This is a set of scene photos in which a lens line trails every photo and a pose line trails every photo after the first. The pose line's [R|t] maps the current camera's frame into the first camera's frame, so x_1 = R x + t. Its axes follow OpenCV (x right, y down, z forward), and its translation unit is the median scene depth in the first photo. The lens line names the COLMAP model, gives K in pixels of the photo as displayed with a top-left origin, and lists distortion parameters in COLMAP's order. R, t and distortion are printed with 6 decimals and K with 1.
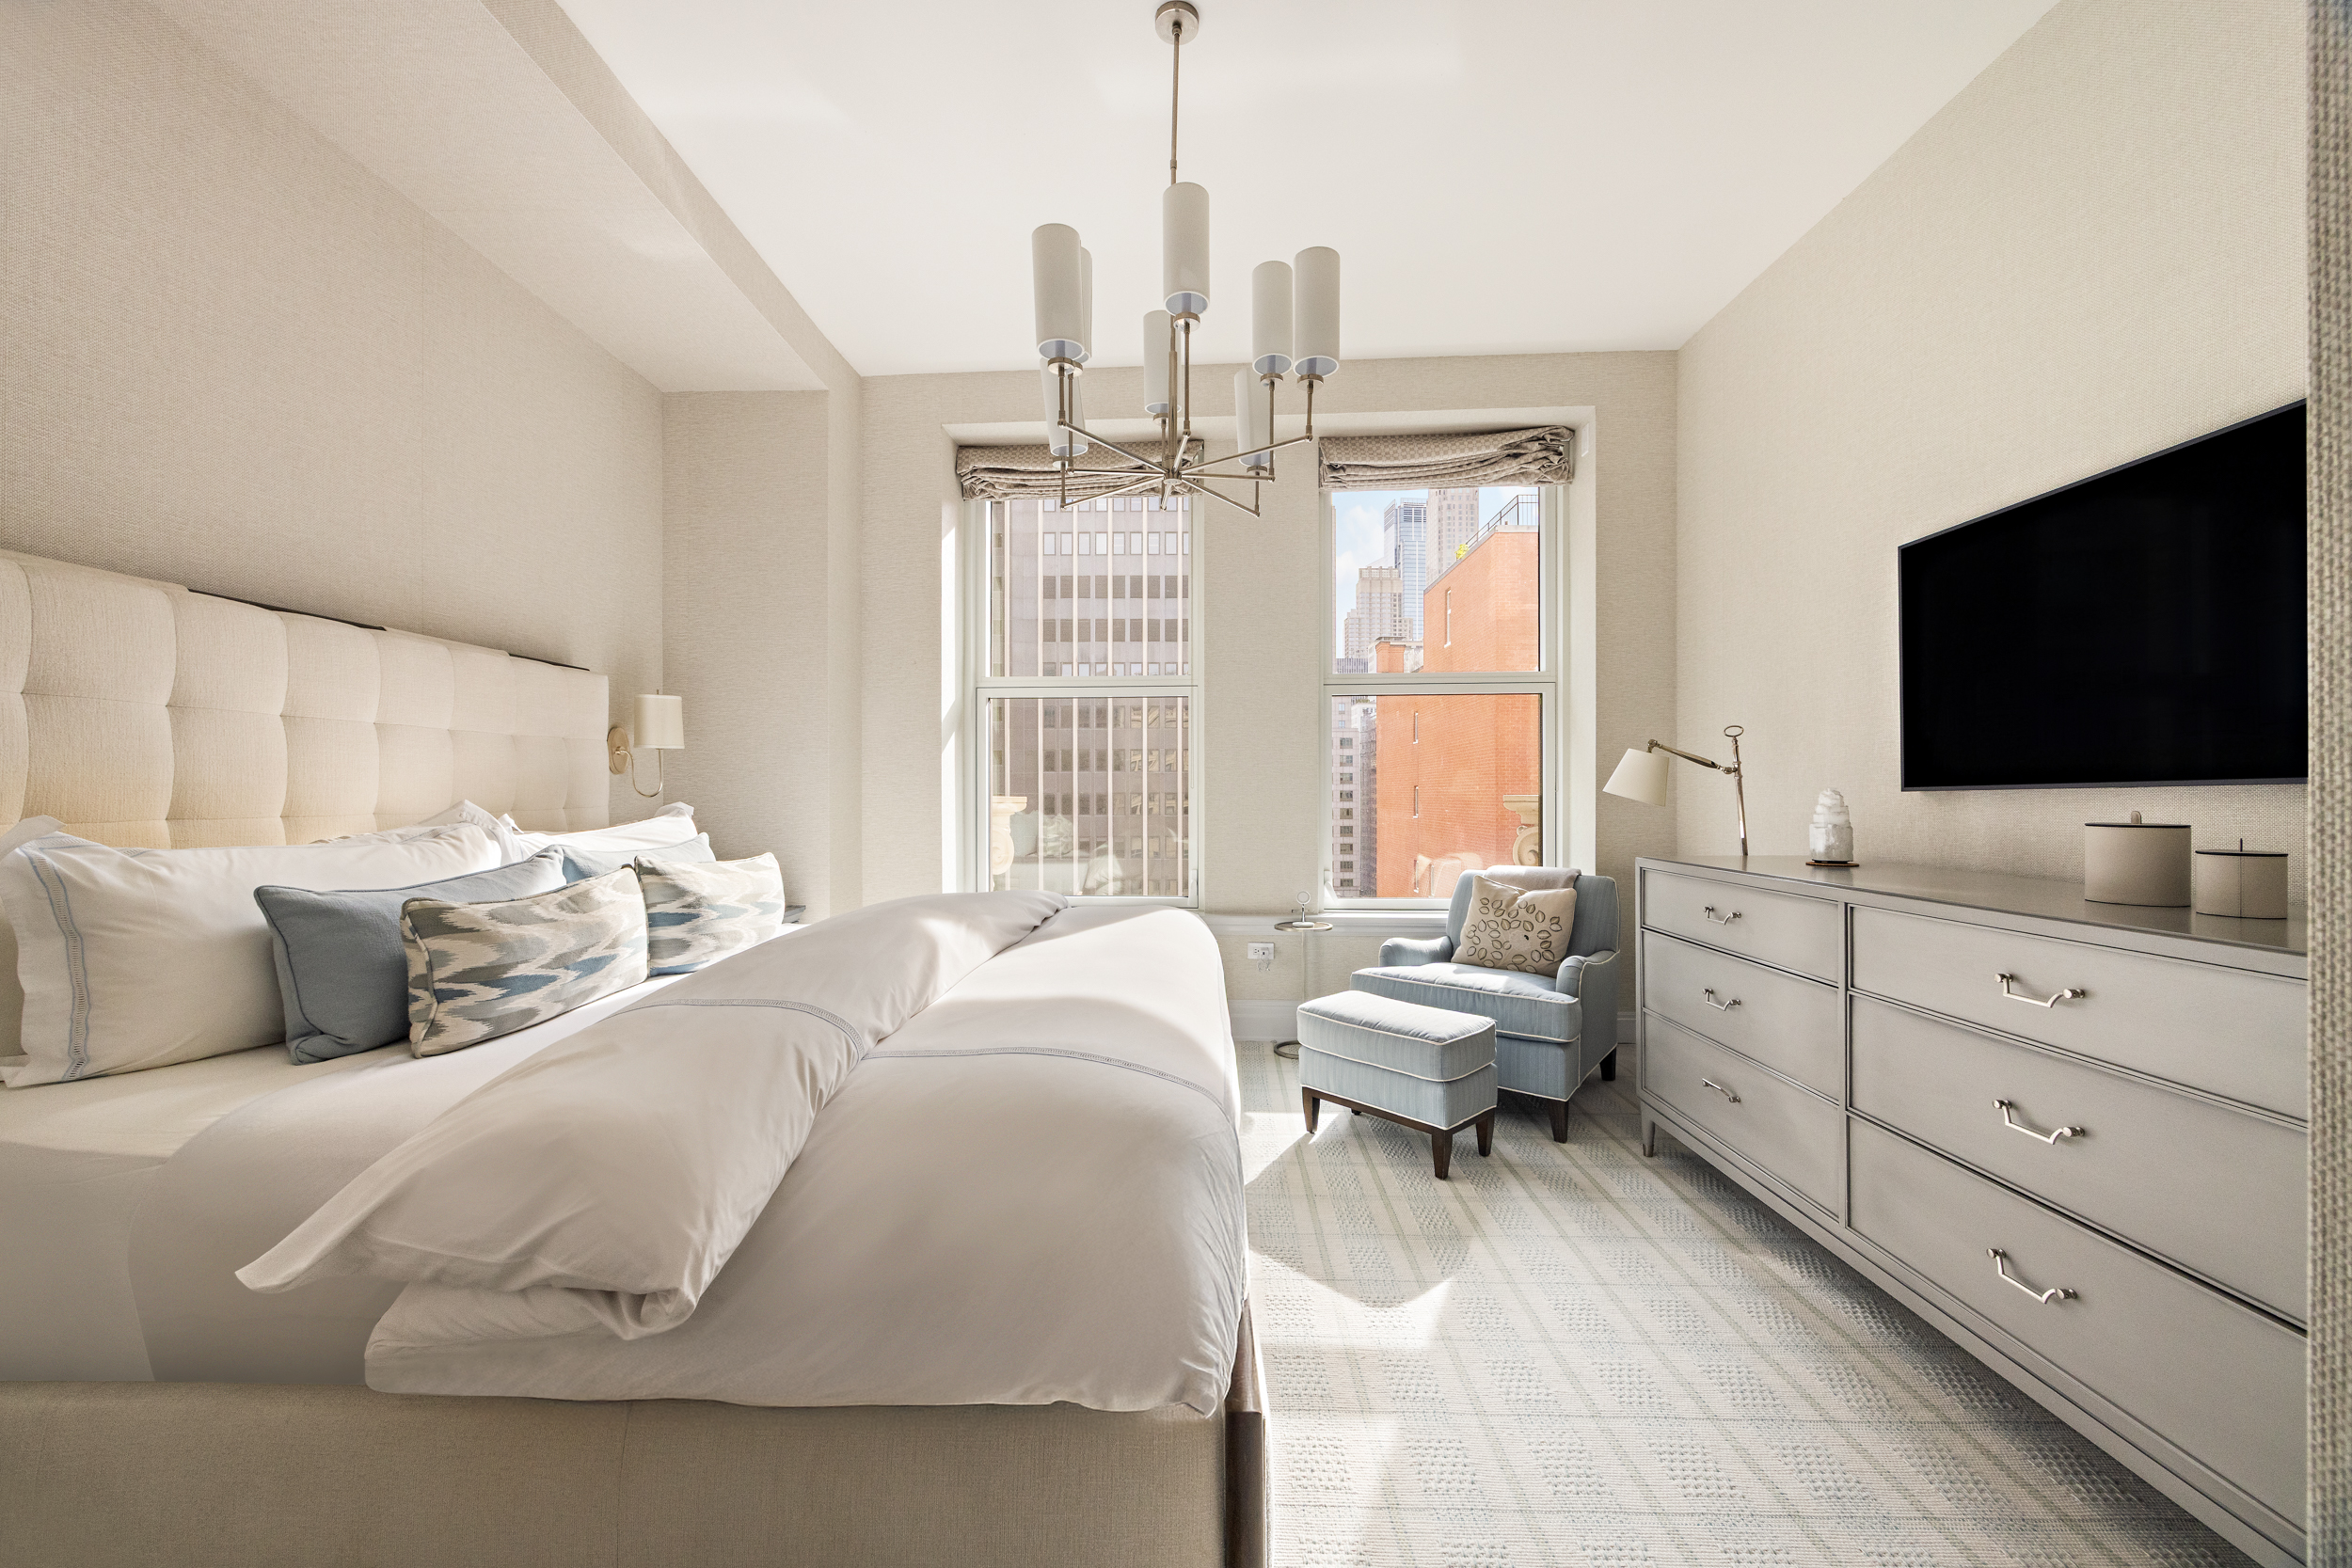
lens RADIAL K [[892.3, 0, 1195.5], [0, 892.3, 795.0], [0, 0, 1]] dist [-0.001760, -0.000311]
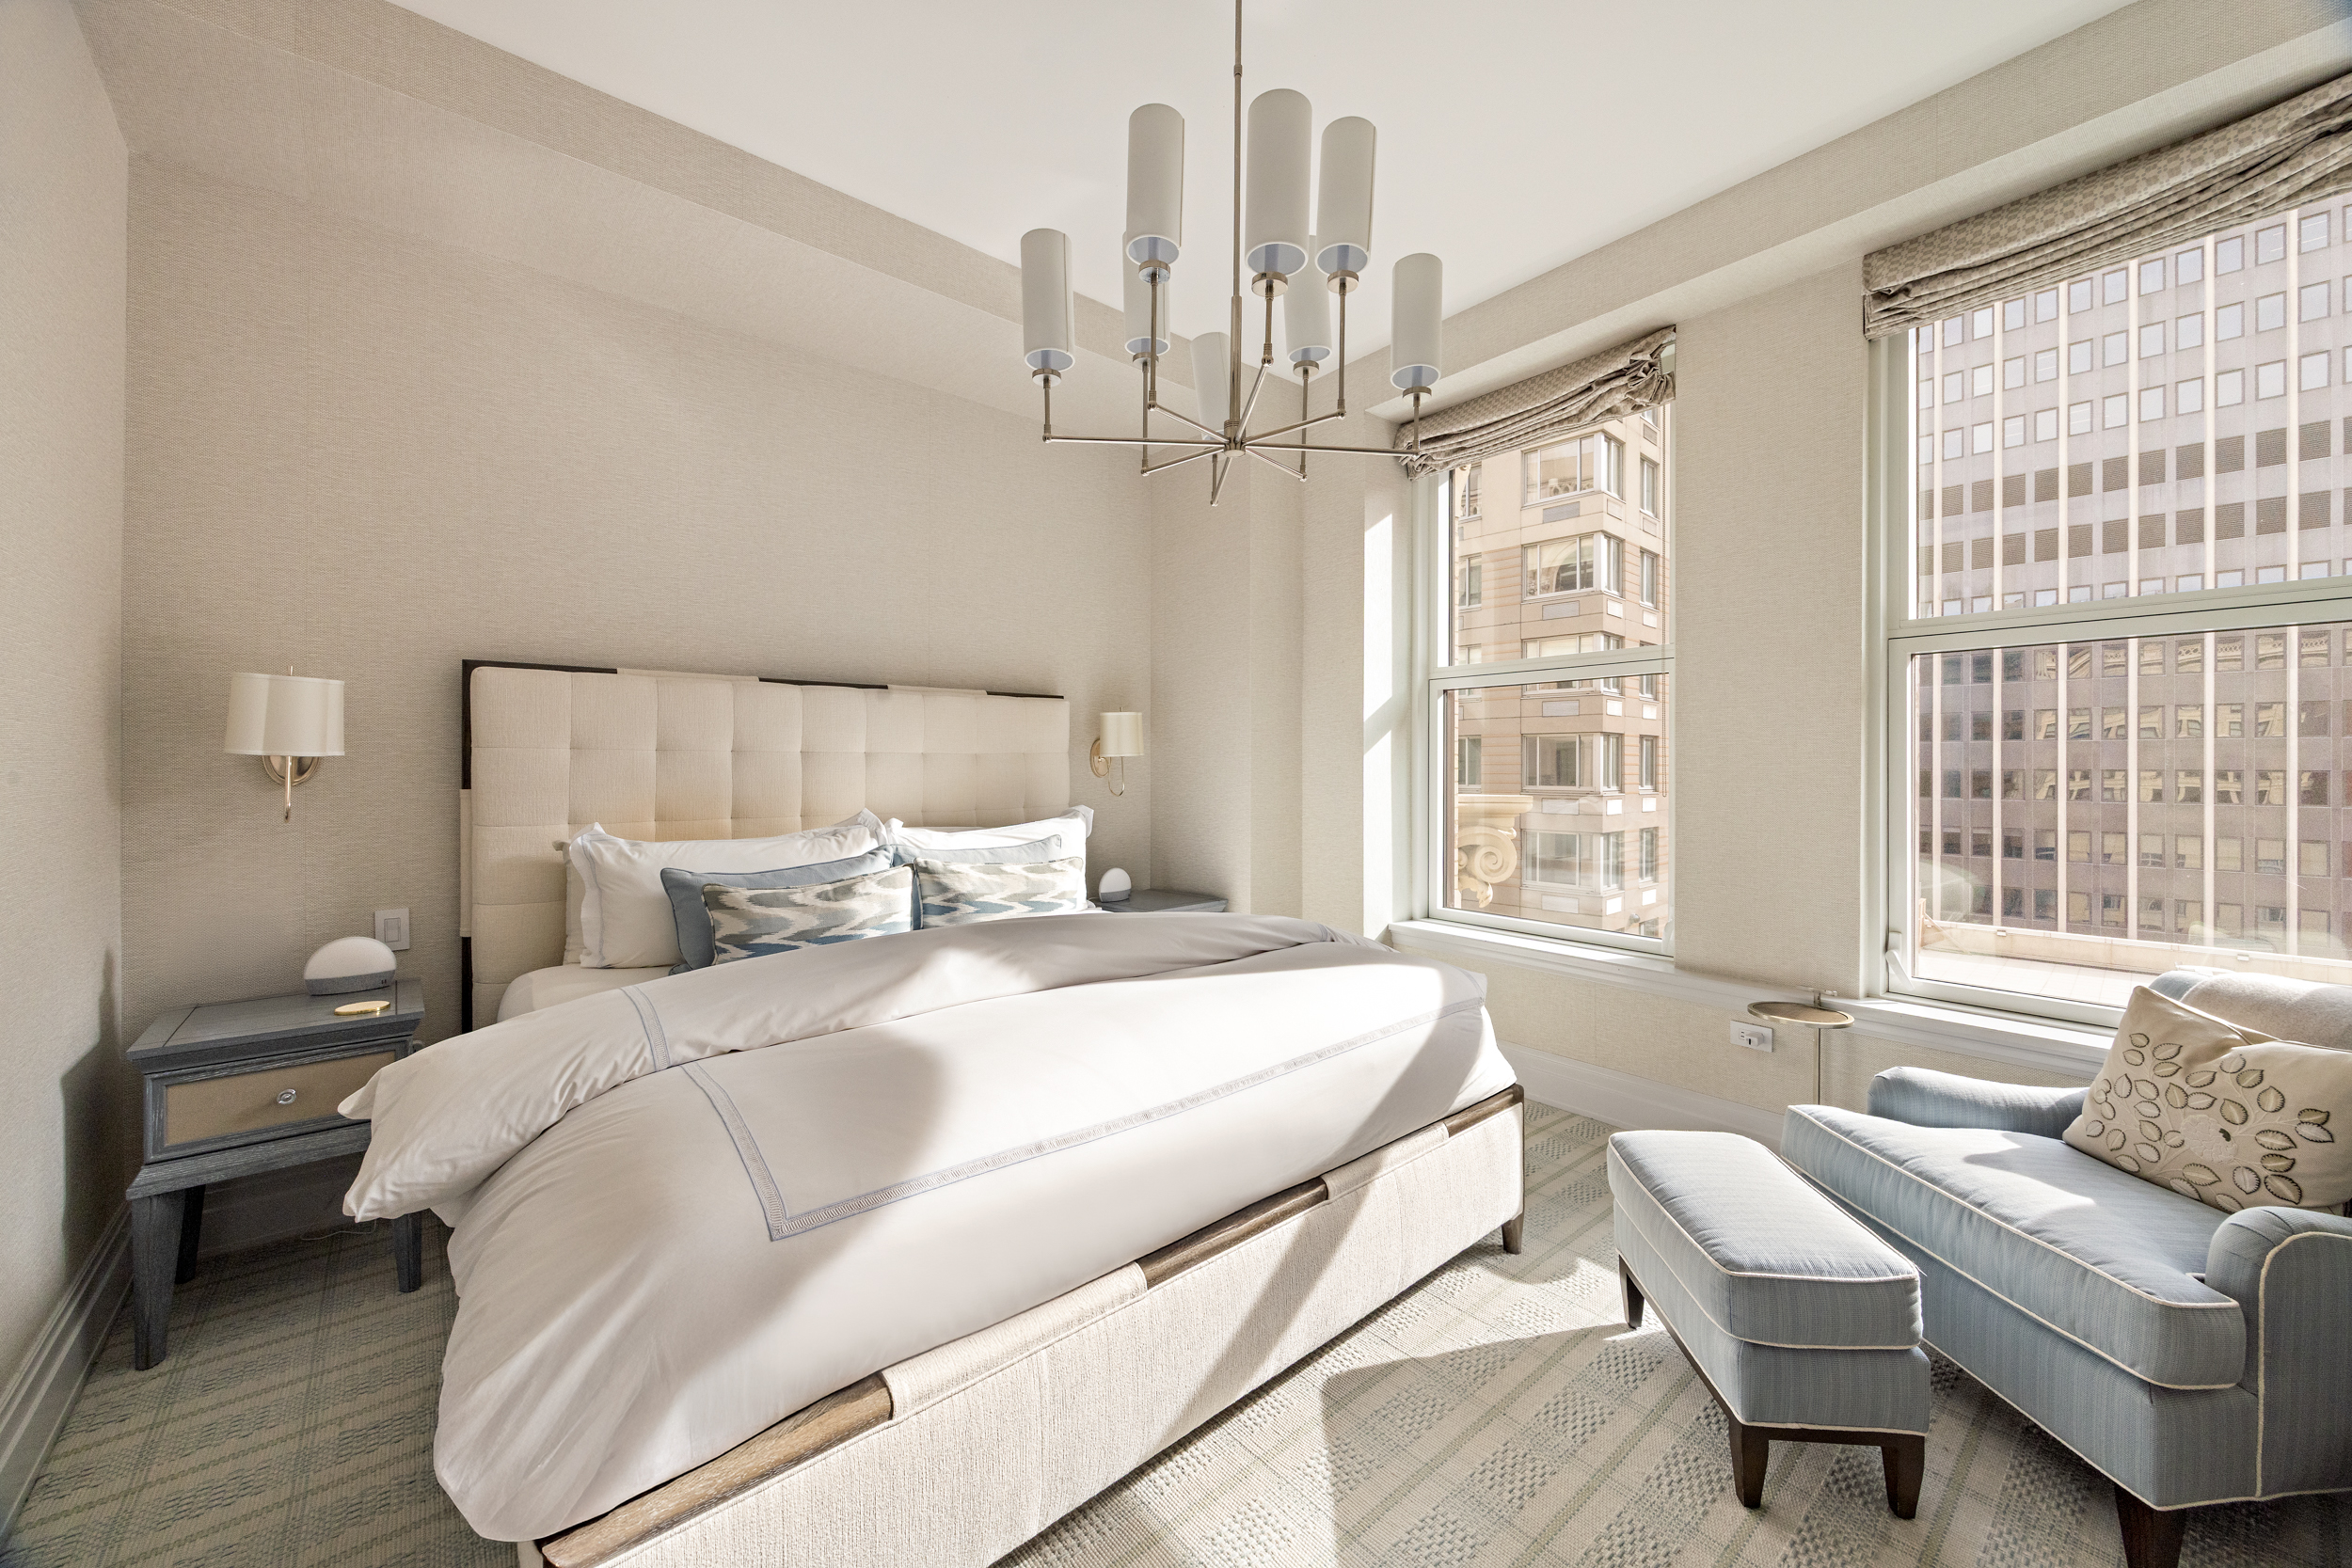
lens RADIAL K [[892.3, 0, 1189.0], [0, 892.3, 769.3], [0, 0, 1]] dist [-0.001760, -0.000311]
pose [[0.672579, 0.004165, -0.740014, 0.448683], [-0.004982, 0.999987, 0.001100, -0.047443], [0.740009, 0.002947, 0.672591, 0.330393]]
